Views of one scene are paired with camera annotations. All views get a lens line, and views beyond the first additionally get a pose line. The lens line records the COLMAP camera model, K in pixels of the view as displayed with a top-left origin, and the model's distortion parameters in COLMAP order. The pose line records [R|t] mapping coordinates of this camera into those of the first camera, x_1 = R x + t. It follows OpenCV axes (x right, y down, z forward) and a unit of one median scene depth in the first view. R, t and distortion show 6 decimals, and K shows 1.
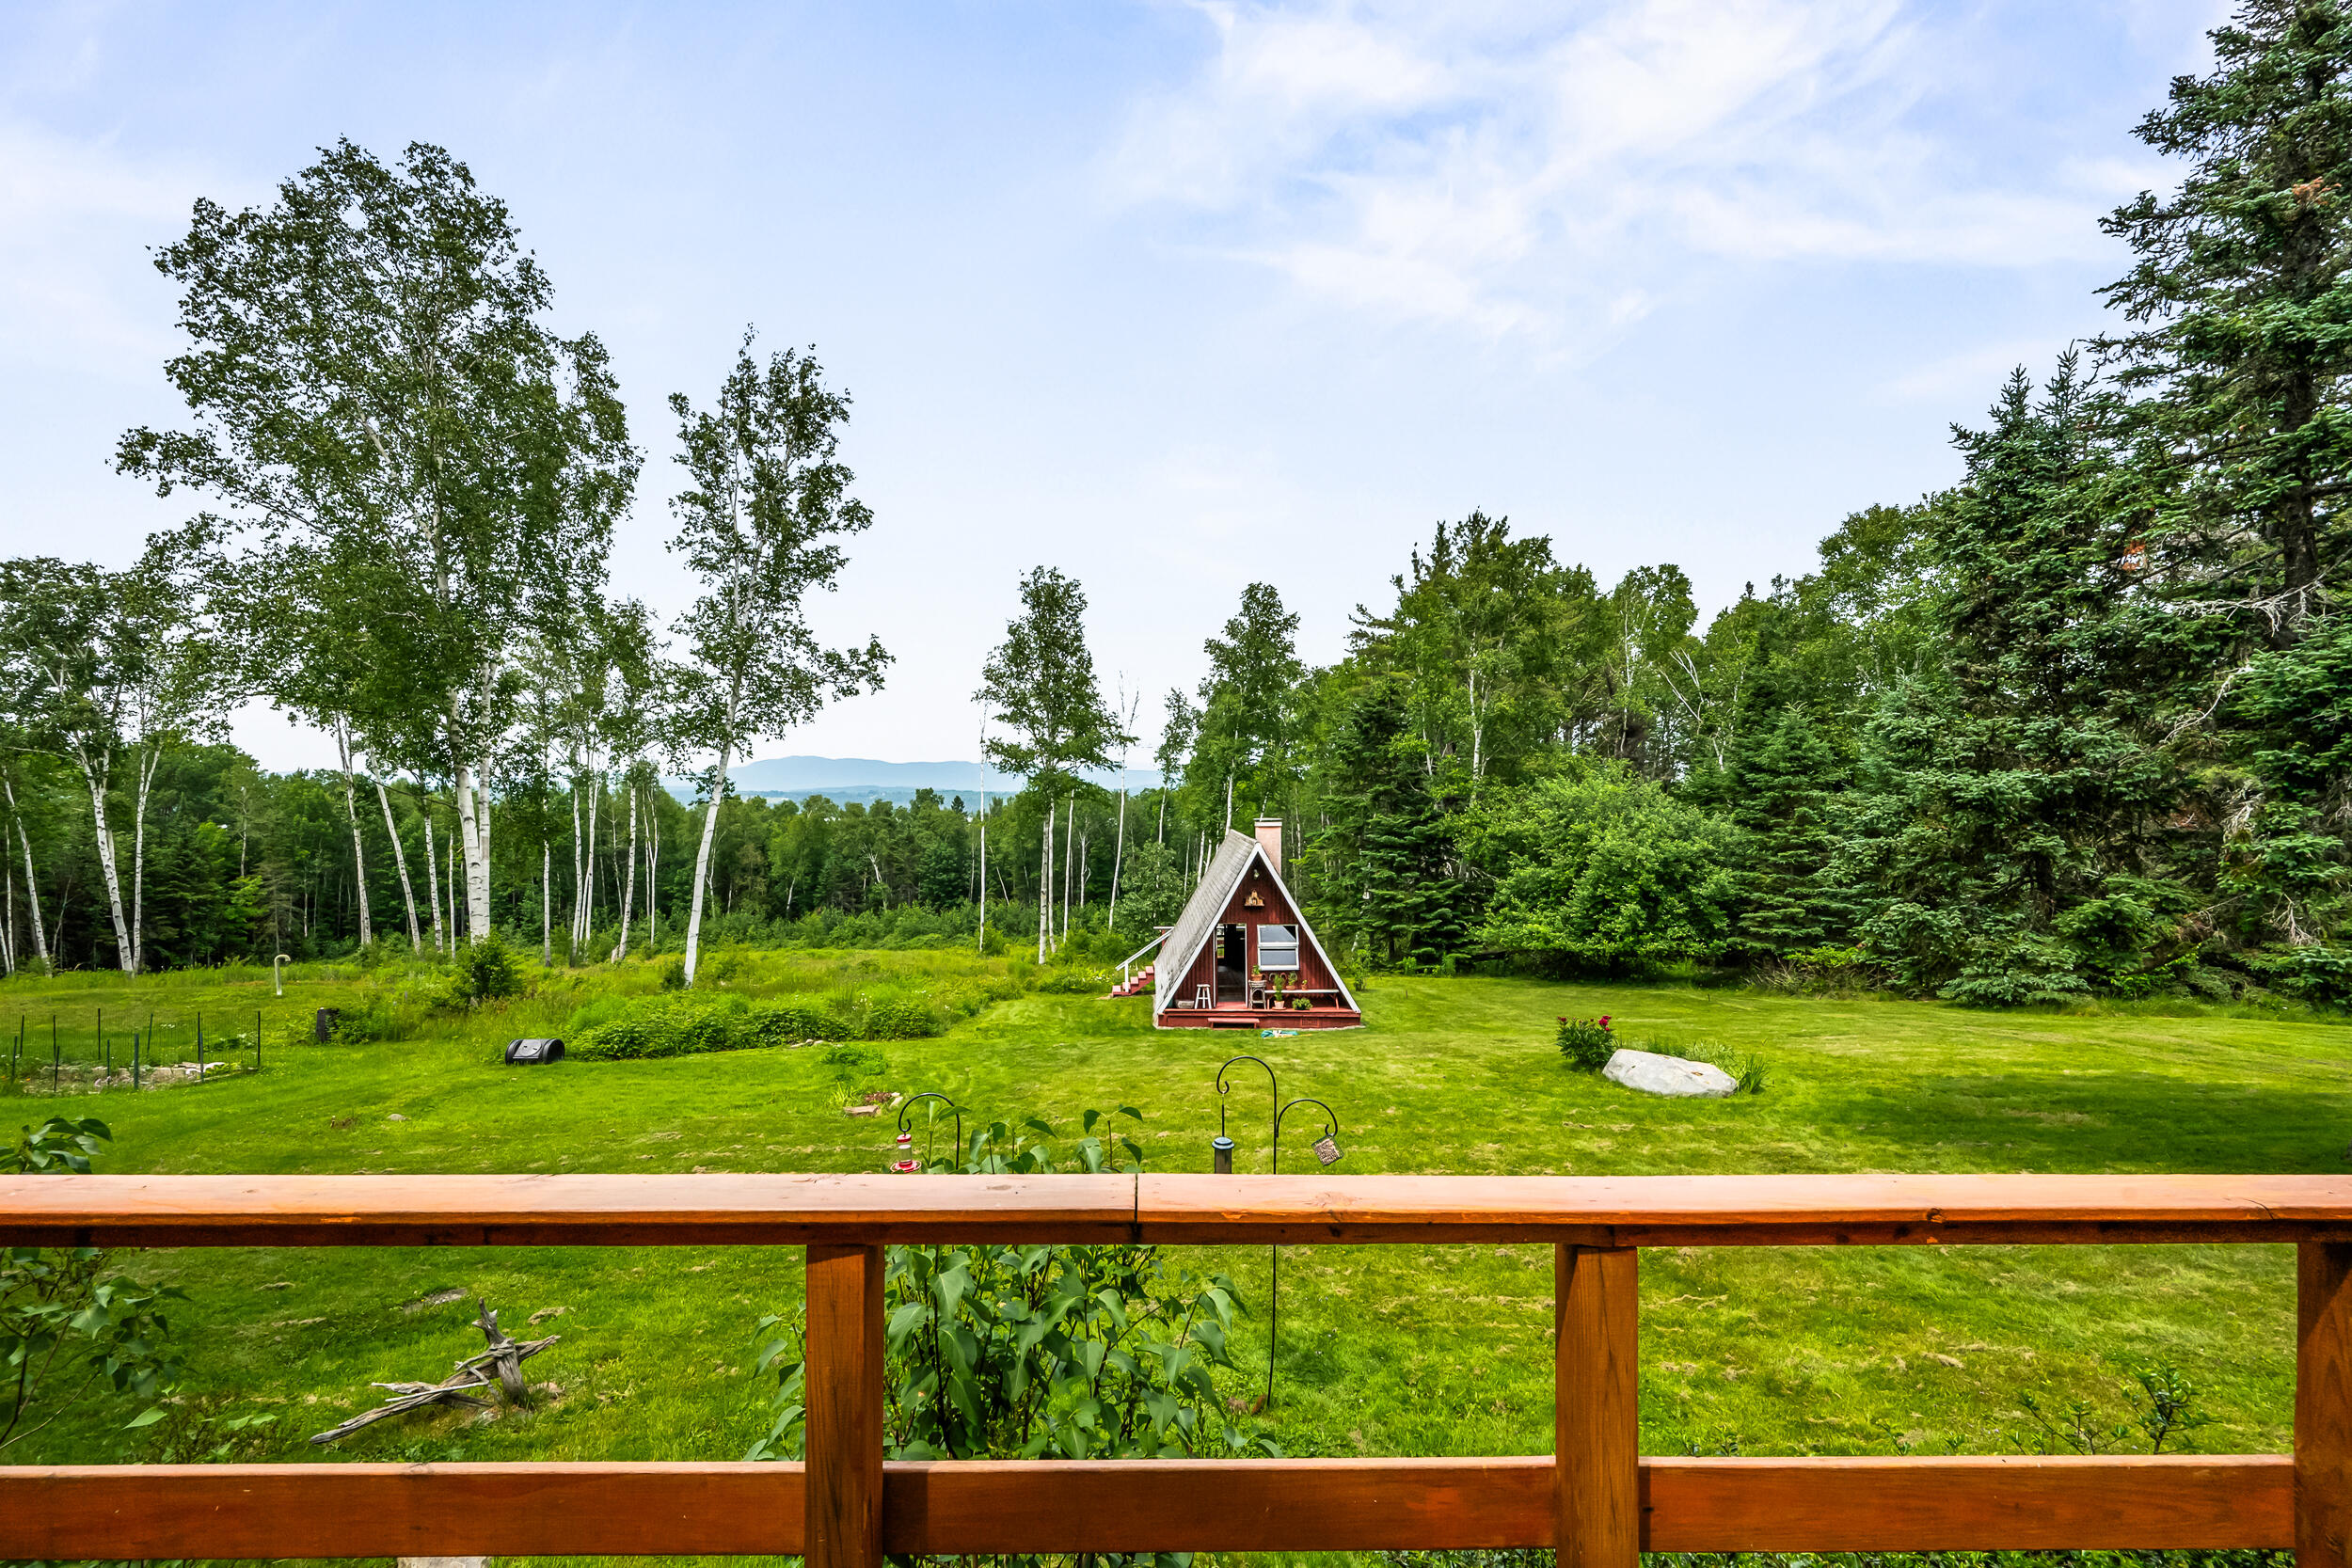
lens RADIAL K [[935.5, 0, 1133.6], [0, 935.5, 824.1], [0, 0, 1]] dist [-0.000005, -0.001602]
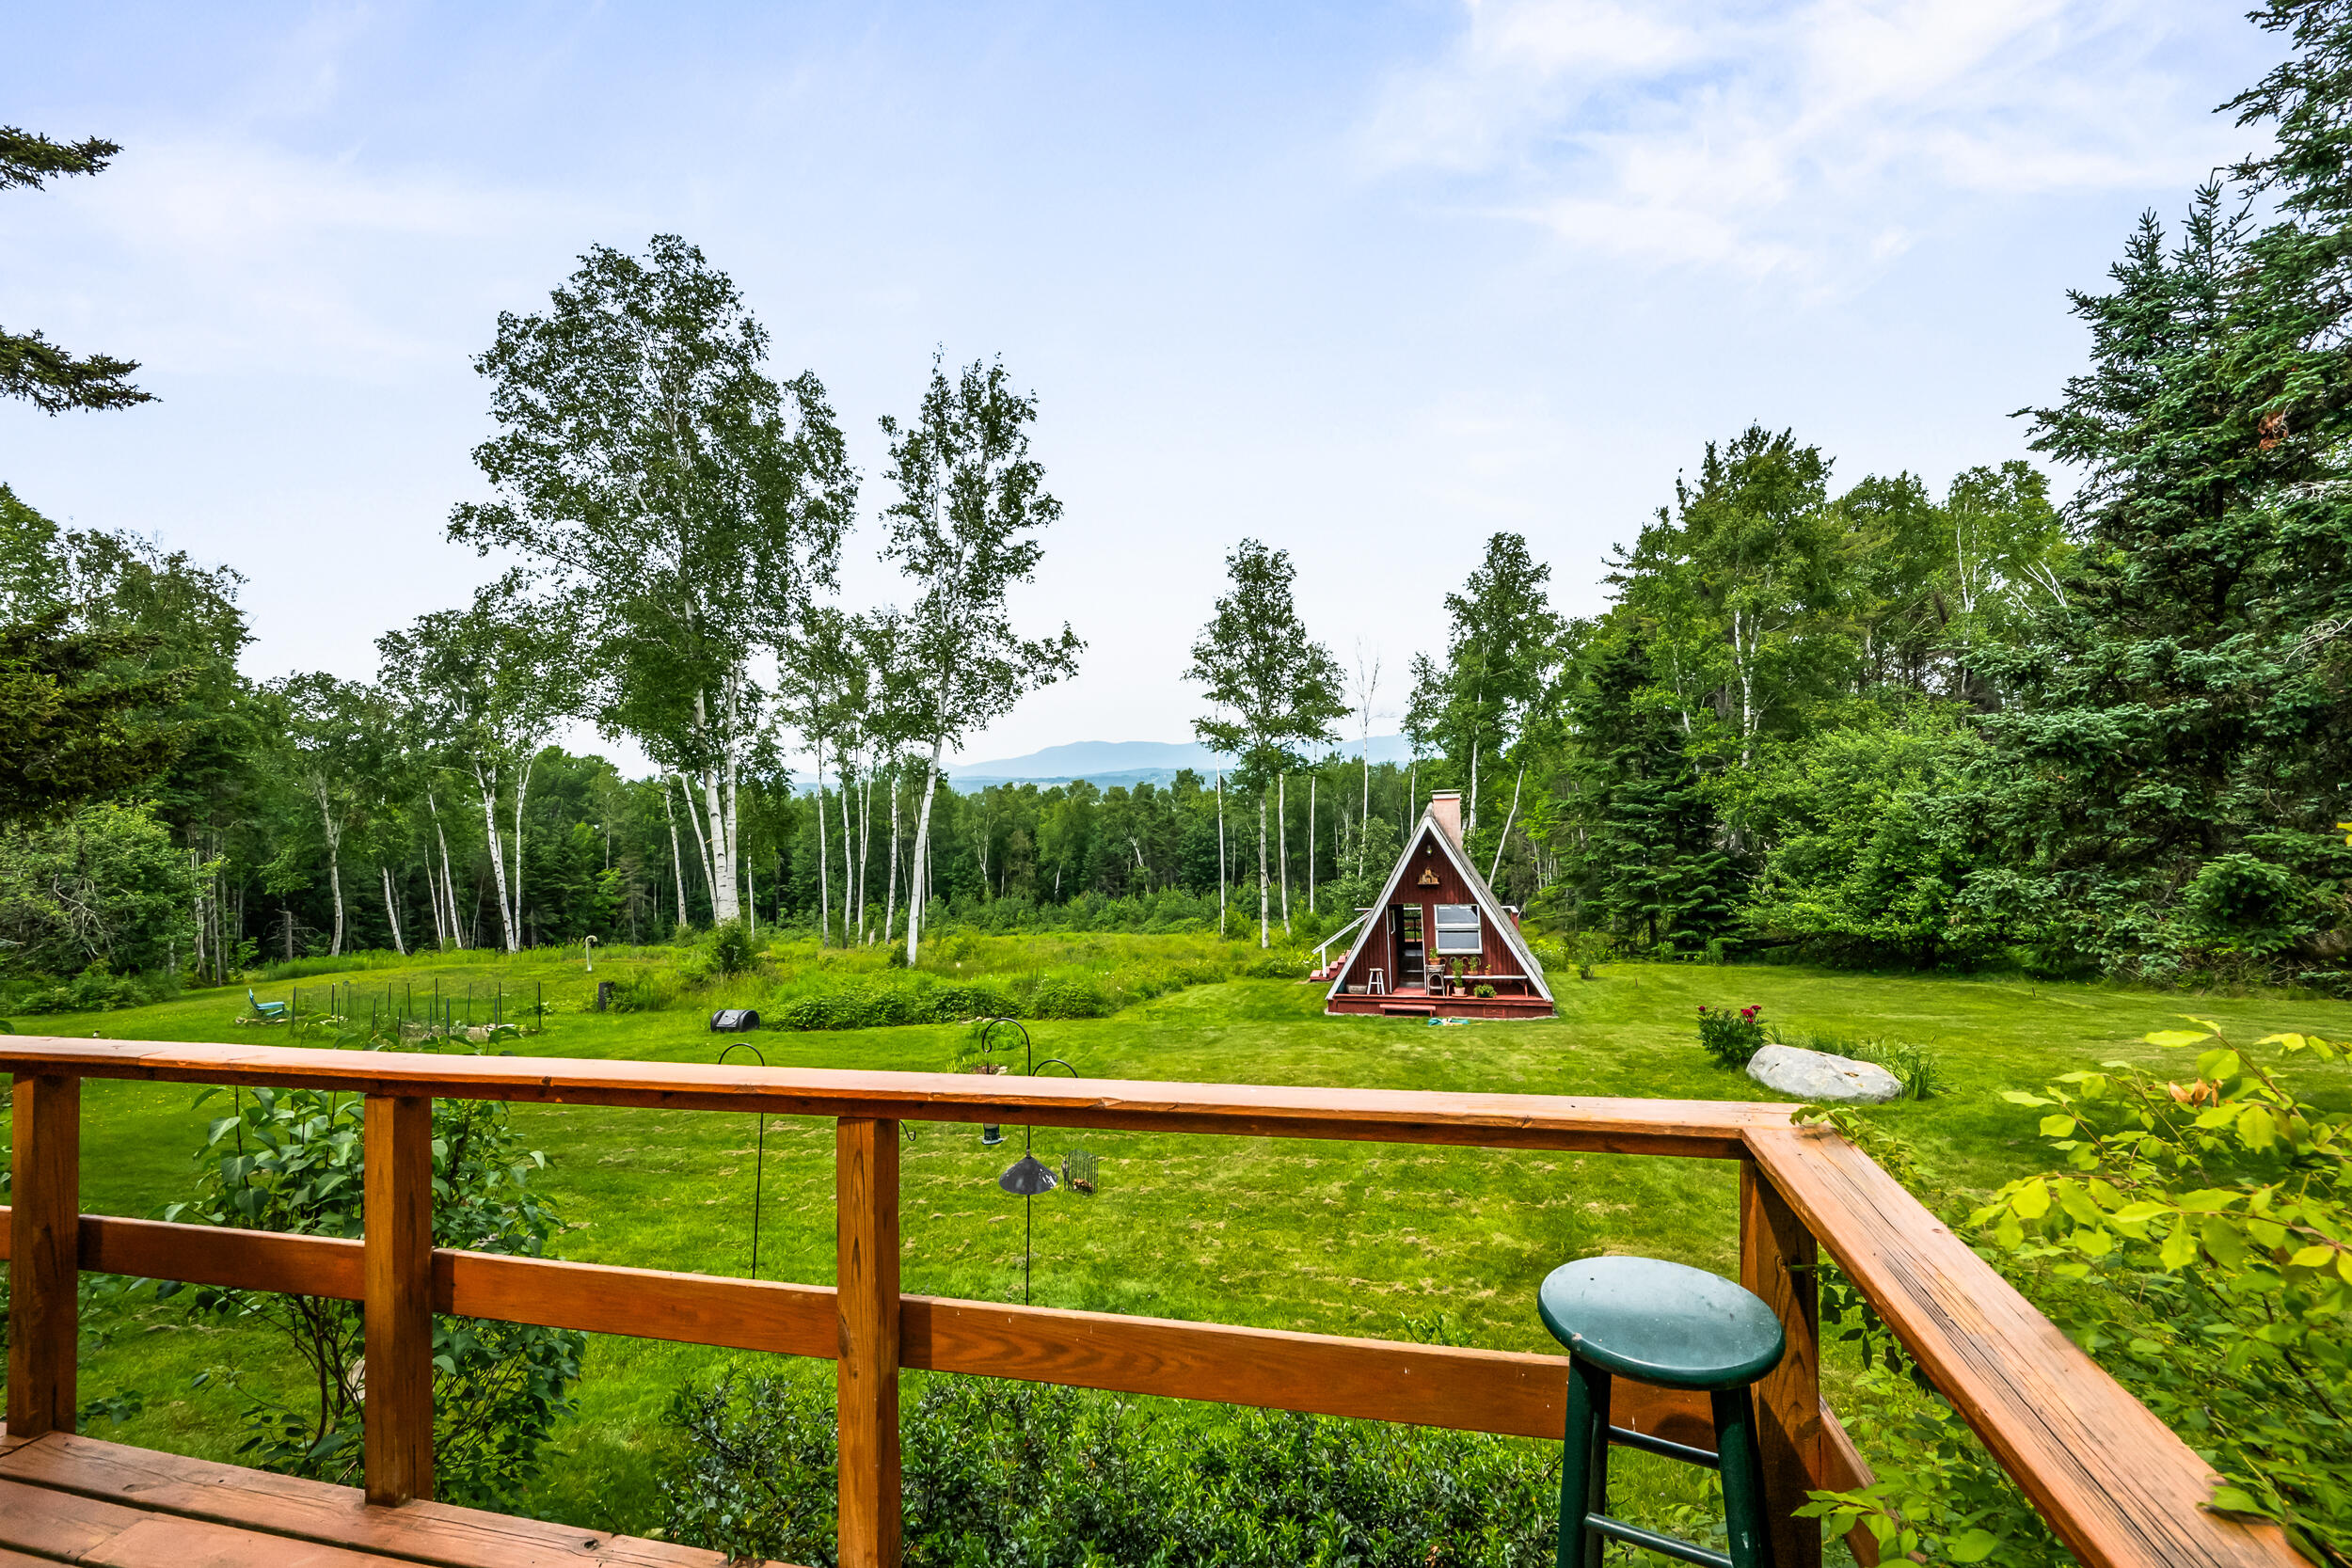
lens RADIAL K [[985.1, 0, 1181.9], [0, 985.1, 777.1], [0, 0, 1]] dist [-0.000589, -0.000398]
pose [[0.968861, -0.037413, -0.244762, 0.108300], [0.031151, 0.999082, -0.029406, 0.001549], [0.245637, 0.020866, 0.969137, -0.011258]]
